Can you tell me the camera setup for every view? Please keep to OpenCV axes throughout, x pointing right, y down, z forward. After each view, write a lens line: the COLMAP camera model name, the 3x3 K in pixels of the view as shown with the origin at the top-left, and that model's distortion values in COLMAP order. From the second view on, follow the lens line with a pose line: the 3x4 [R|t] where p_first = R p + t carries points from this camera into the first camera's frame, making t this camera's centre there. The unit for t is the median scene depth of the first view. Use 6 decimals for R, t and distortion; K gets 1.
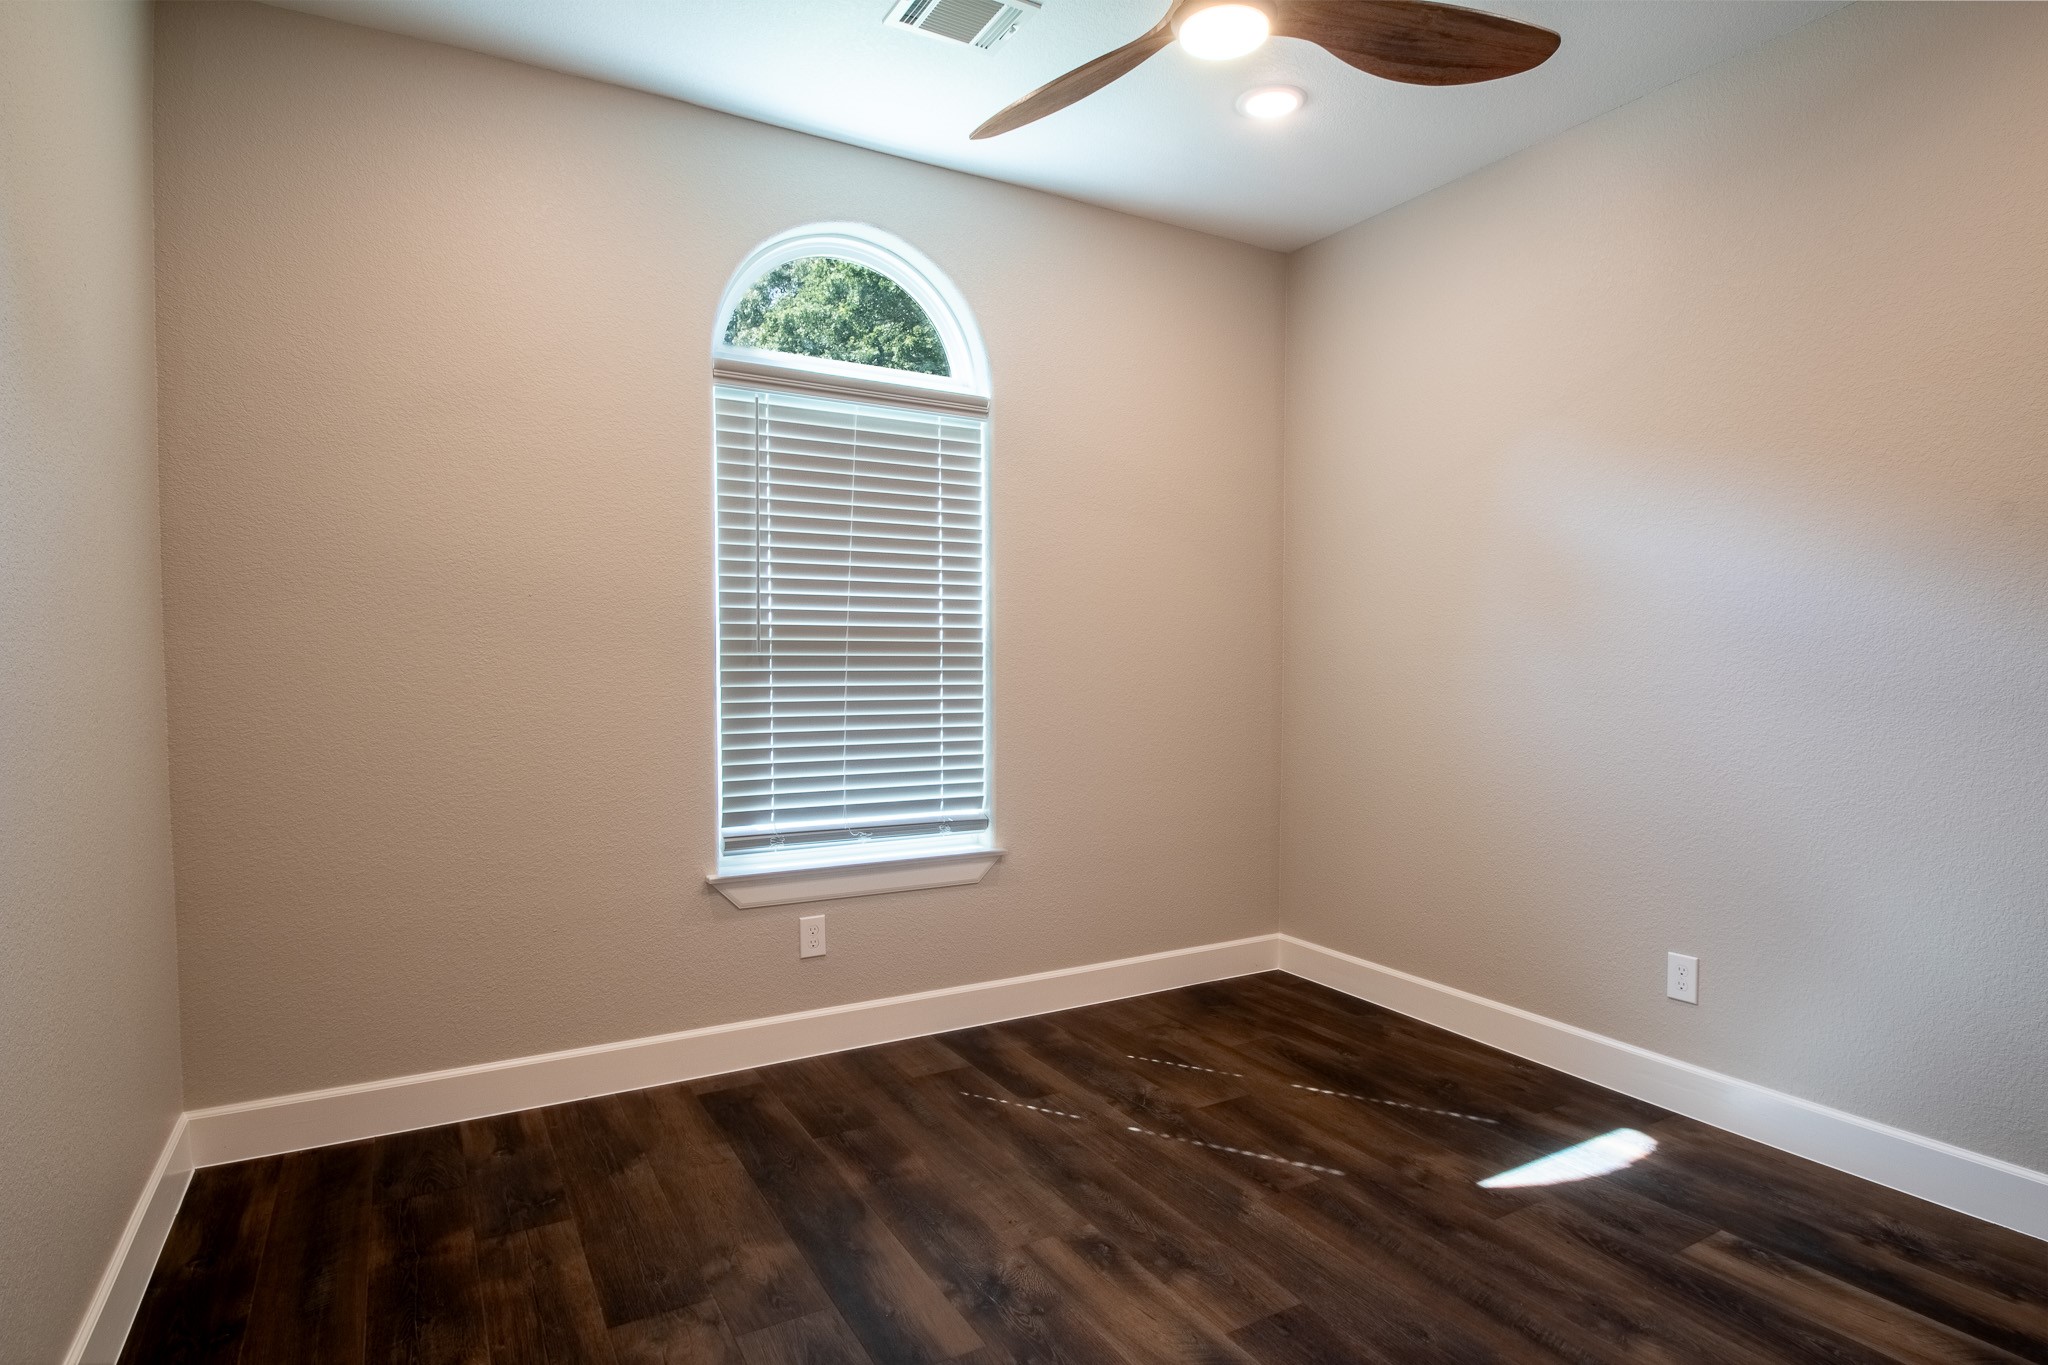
lens RADIAL K [[1117.5, 0, 1021.2], [0, 1117.5, 685.8], [0, 0, 1]] dist [-0.007209, -0.002305]
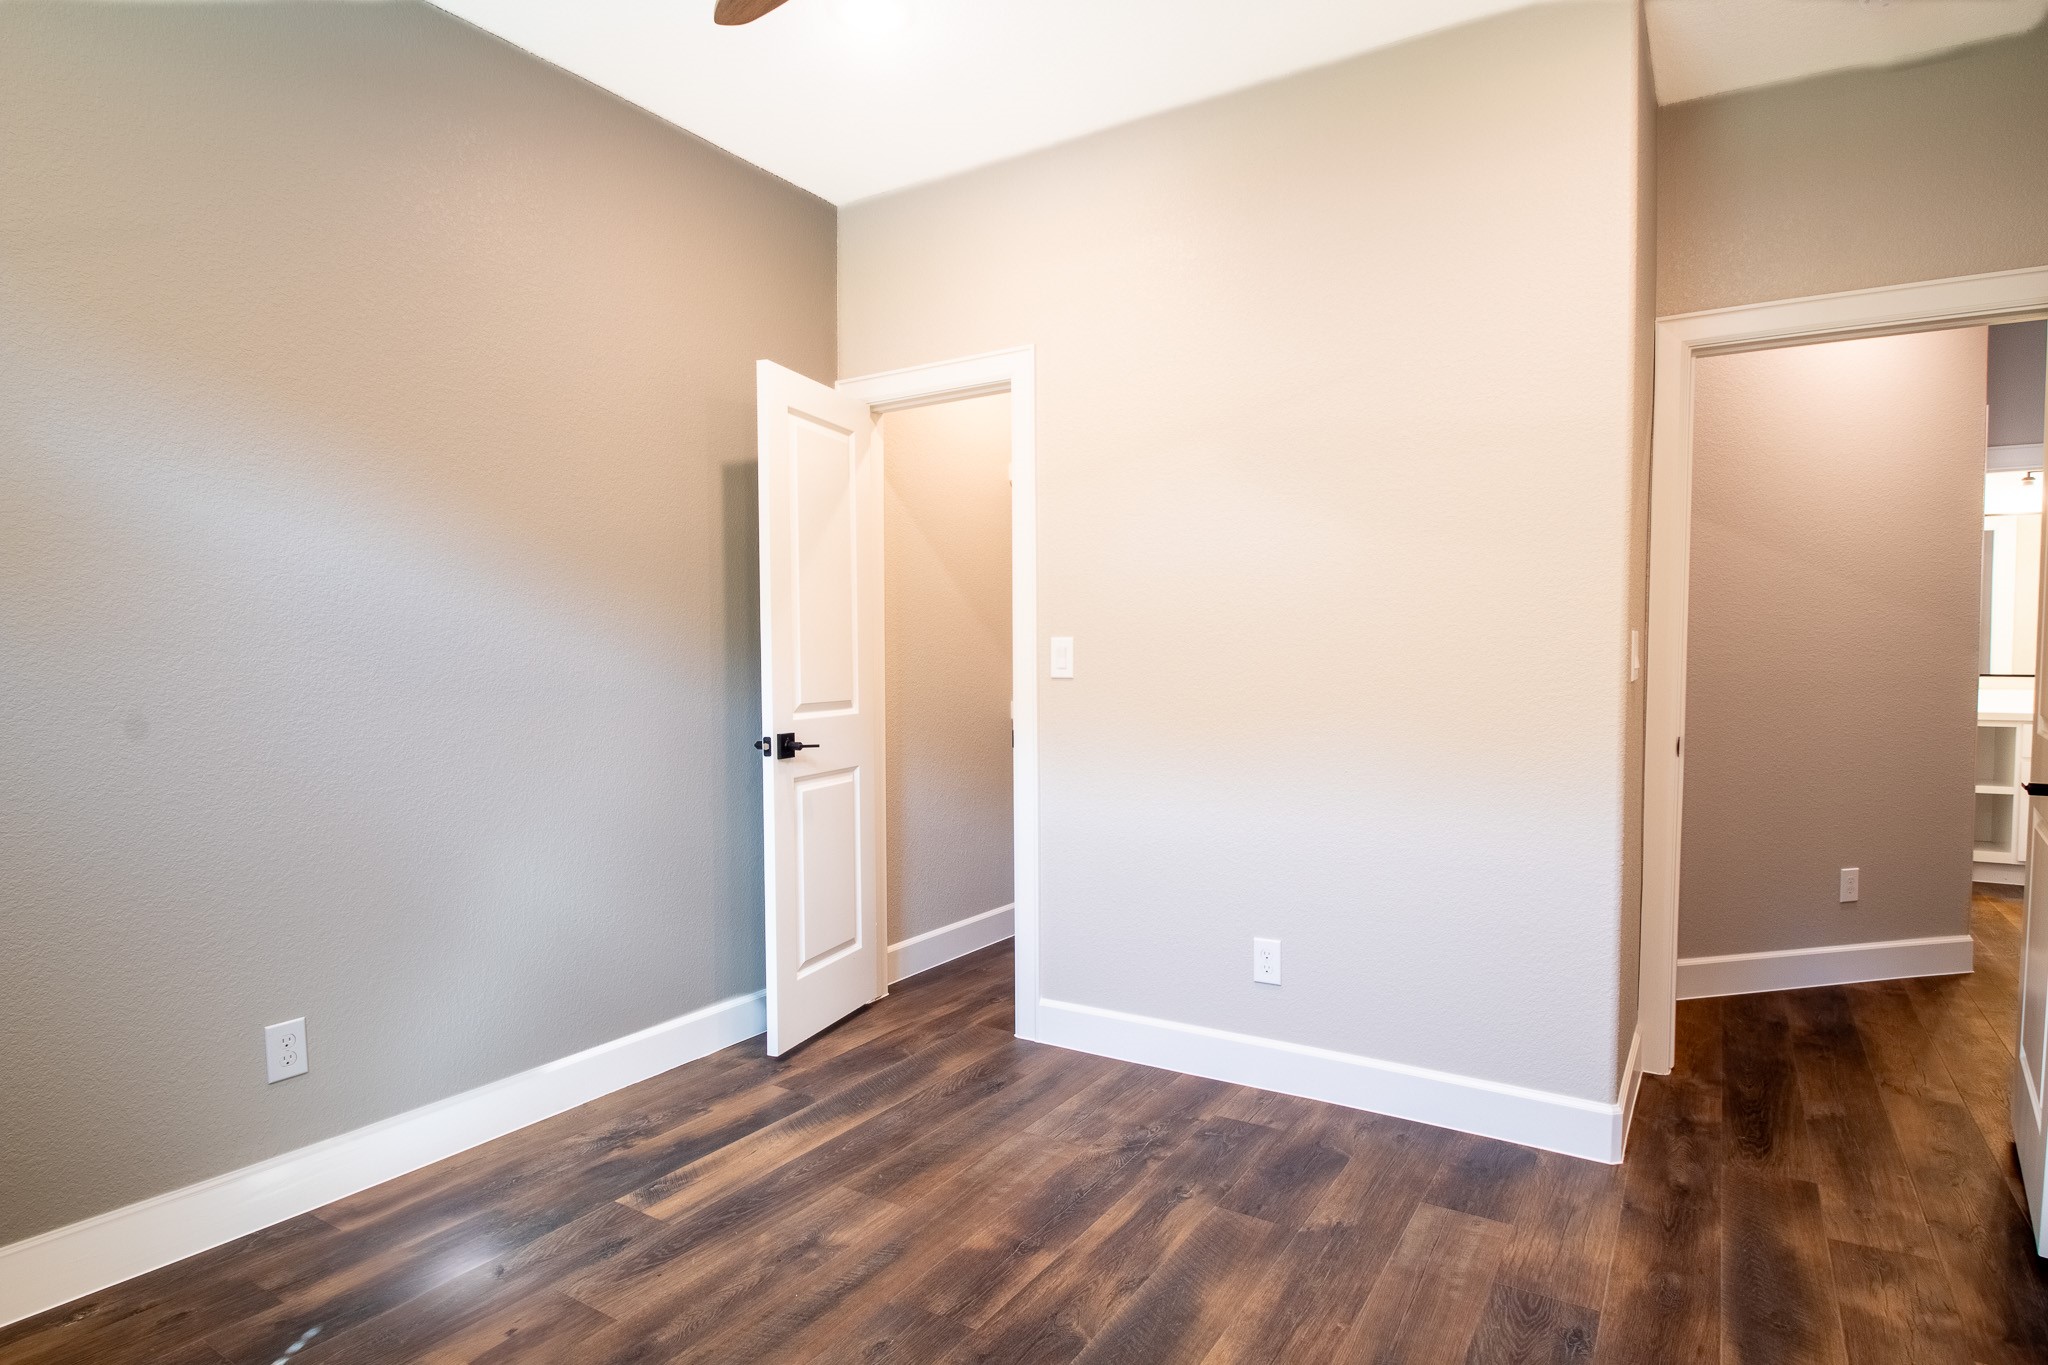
lens RADIAL K [[1117.5, 0, 1037.0], [0, 1117.5, 684.5], [0, 0, 1]] dist [-0.007209, -0.002305]
pose [[-0.491714, -0.017940, 0.870572, -0.479516], [0.024552, 0.999105, 0.034456, -0.020798], [-0.870410, 0.038317, -0.490834, 1.185089]]
